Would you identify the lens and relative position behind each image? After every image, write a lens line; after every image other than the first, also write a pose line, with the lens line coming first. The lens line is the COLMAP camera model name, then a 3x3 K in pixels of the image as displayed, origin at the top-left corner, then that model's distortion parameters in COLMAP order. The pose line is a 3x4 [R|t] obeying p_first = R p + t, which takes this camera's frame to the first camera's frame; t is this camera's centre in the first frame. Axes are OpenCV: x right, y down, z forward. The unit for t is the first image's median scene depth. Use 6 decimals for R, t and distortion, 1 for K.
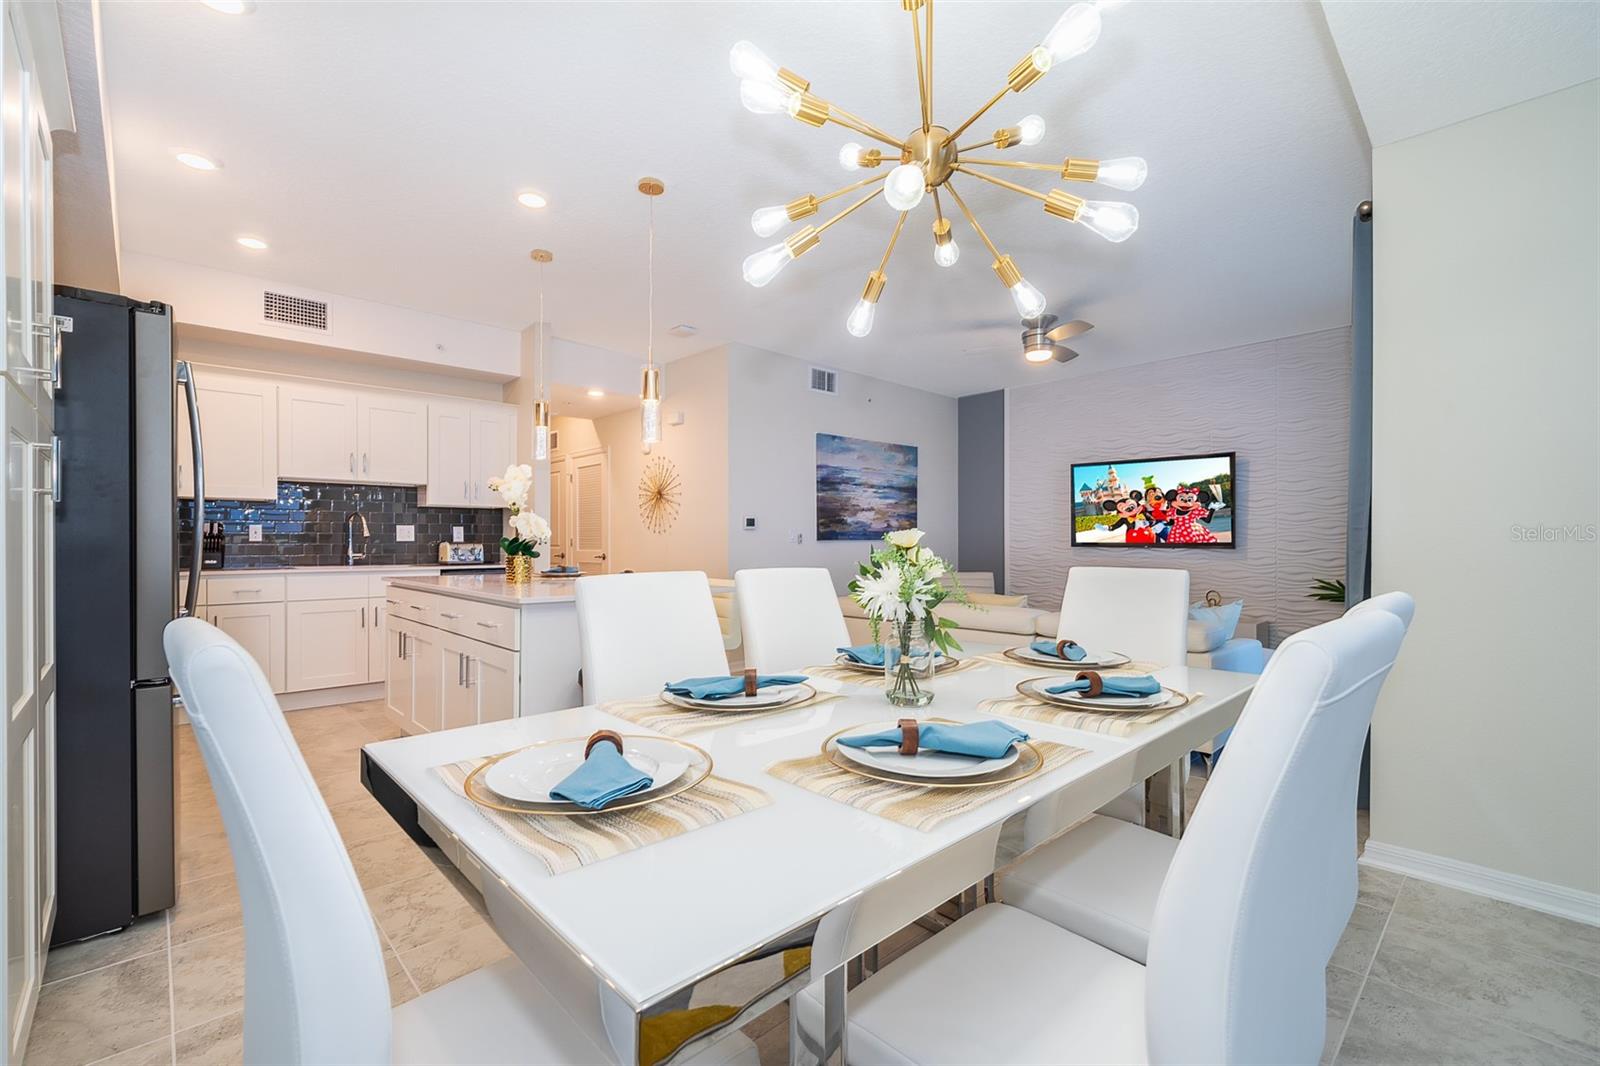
lens RADIAL K [[700.4, 0, 853.0], [0, 700.4, 542.0], [0, 0, 1]] dist [-0.001797, 0.000449]
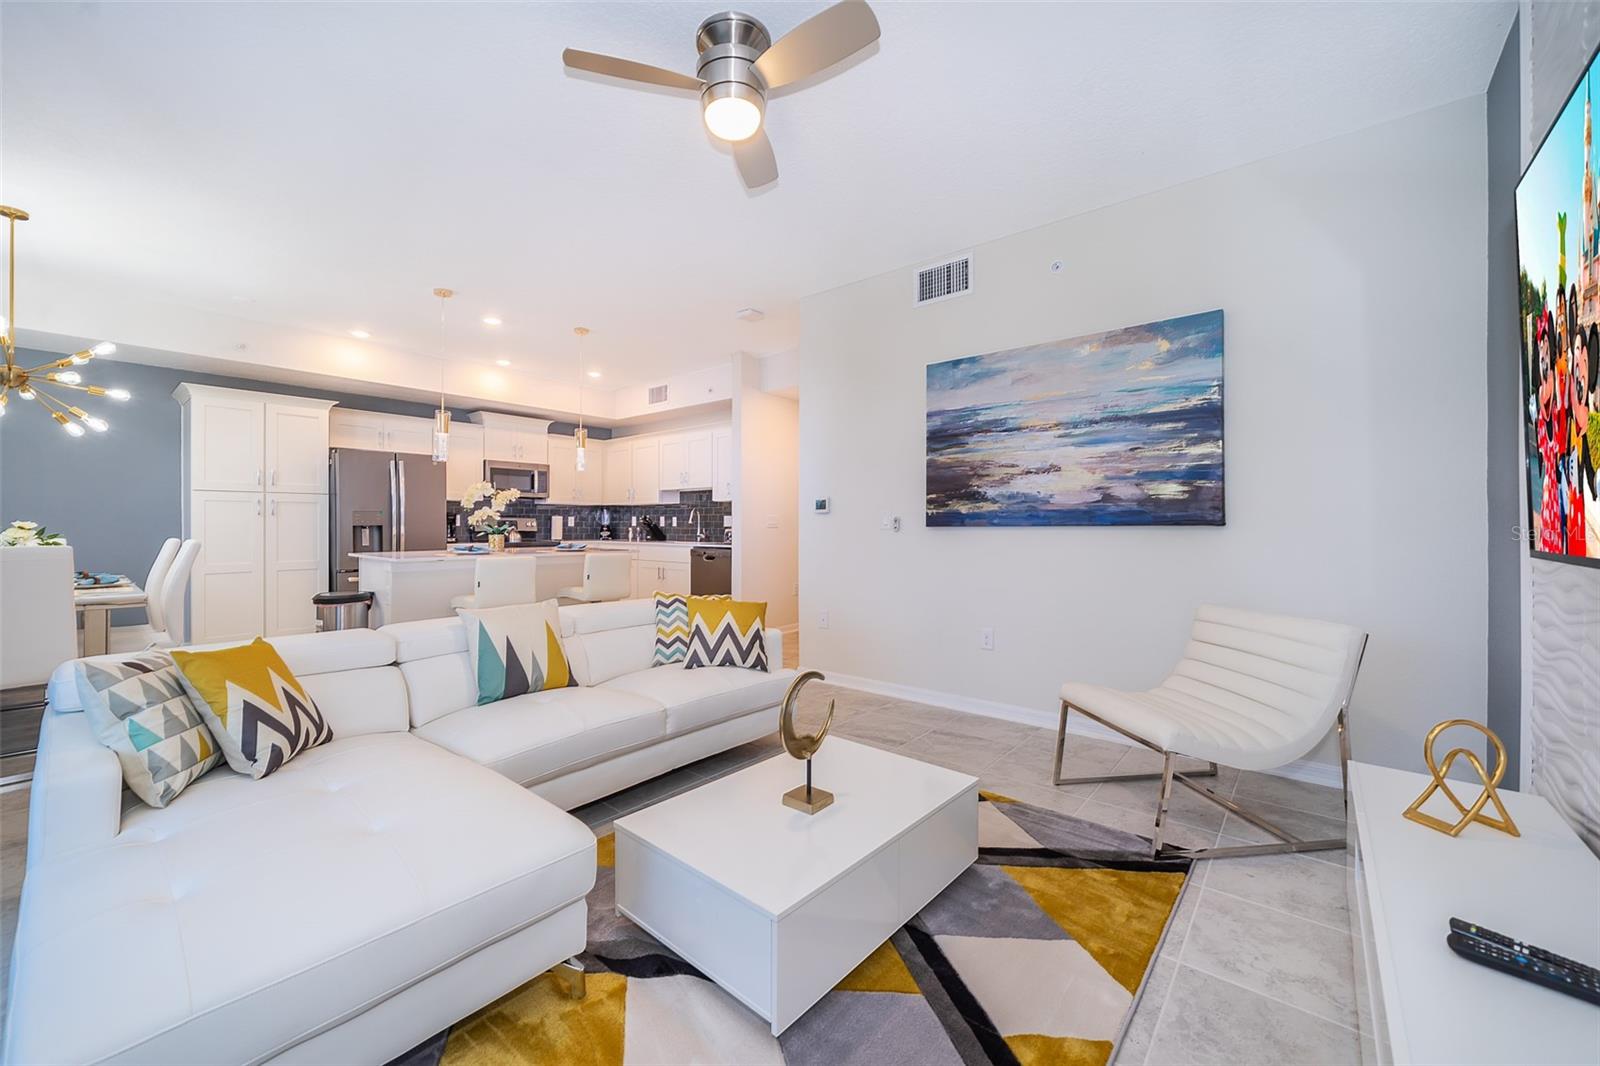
lens RADIAL K [[616.3, 0, 762.7], [0, 616.3, 524.7], [0, 0, 1]] dist [-0.006236, 0.000734]
pose [[0.058244, -0.000309, -0.998302, 0.512858], [-0.000810, 1.000000, -0.000356, -0.003732], [0.998302, 0.000829, 0.058244, 0.793485]]
